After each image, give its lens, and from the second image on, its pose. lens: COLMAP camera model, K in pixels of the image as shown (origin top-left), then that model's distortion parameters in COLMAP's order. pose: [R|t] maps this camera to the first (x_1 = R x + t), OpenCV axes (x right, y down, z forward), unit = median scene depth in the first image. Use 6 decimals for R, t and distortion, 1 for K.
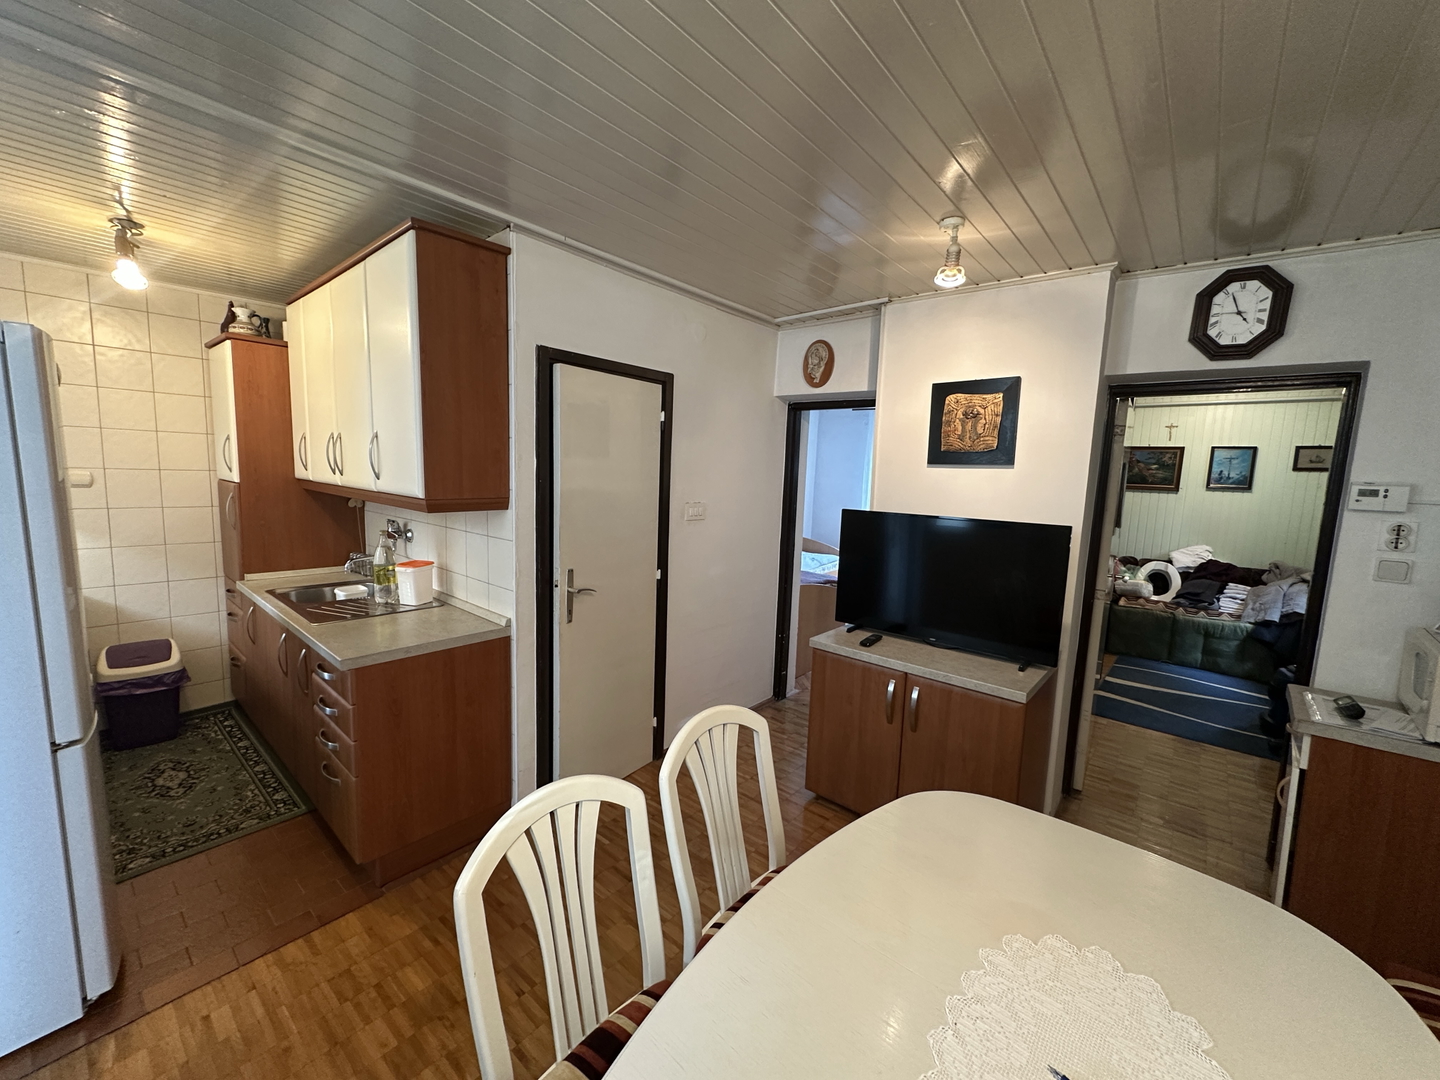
lens RADIAL K [[572.5, 0, 713.2], [0, 572.5, 539.1], [0, 0, 1]] dist [-0.001900, -0.000634]
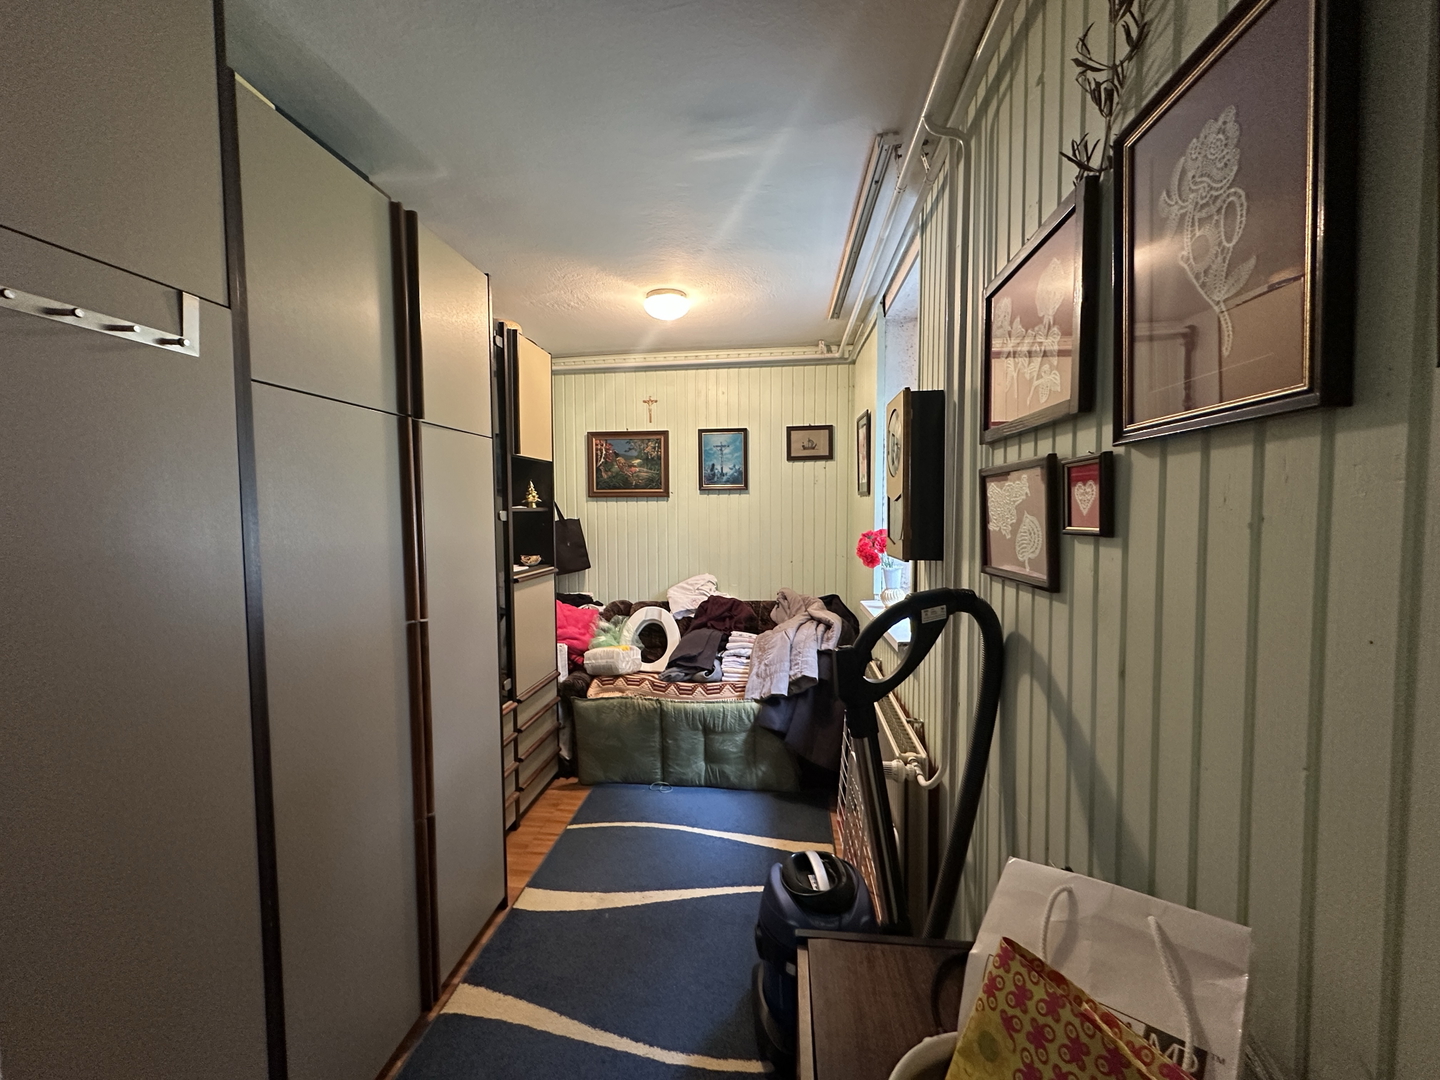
lens RADIAL K [[572.5, 0, 722.7], [0, 572.5, 534.9], [0, 0, 1]] dist [-0.001900, -0.000634]
pose [[0.814678, -0.074804, 0.575069, 0.528033], [0.111517, 0.993346, -0.028770, -0.014228], [-0.569090, 0.087568, 0.817599, 0.464793]]
